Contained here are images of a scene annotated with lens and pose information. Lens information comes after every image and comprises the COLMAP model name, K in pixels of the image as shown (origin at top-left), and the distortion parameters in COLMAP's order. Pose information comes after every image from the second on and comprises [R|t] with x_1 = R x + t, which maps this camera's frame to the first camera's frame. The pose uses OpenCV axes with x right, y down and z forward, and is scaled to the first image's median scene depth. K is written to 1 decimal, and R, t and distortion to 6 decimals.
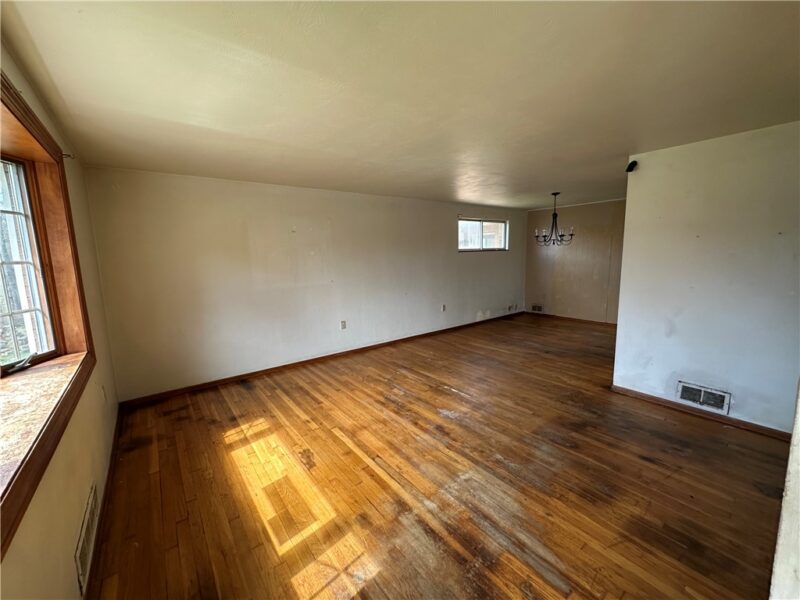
lens RADIAL K [[329.2, 0, 397.2], [0, 329.2, 299.6], [0, 0, 1]] dist [0.001869, 0.000119]
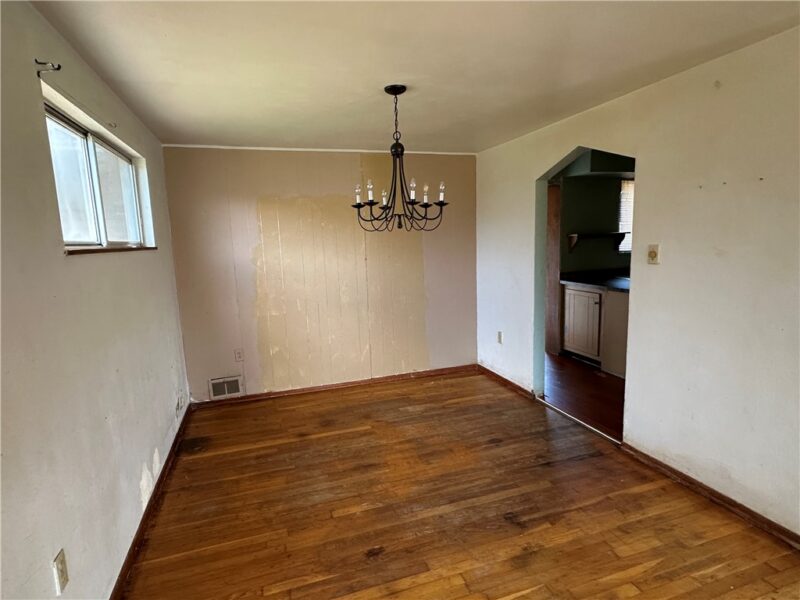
lens RADIAL K [[427.4, 0, 398.8], [0, 427.4, 301.9], [0, 0, 1]] dist [-0.001631, 0.002029]
pose [[0.328439, -0.126061, 0.936075, 0.011397], [0.159659, 0.984202, 0.076523, -0.230683], [-0.930933, 0.124320, 0.343377, 1.598237]]
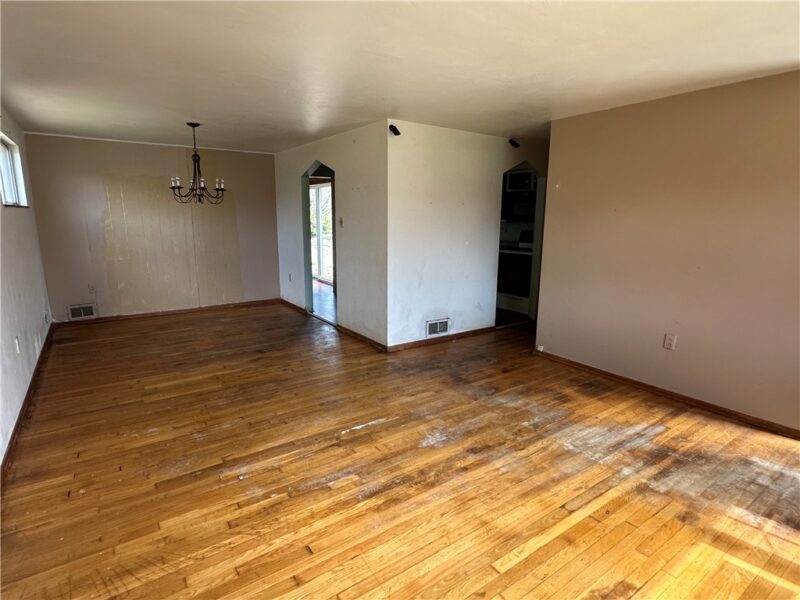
lens RADIAL K [[427.4, 0, 398.2], [0, 427.4, 298.6], [0, 0, 1]] dist [-0.001631, 0.002029]
pose [[0.043901, -0.169092, 0.984622, -0.759898], [0.132518, 0.977849, 0.162021, -0.116806], [-0.990208, 0.123367, 0.065336, 1.069782]]
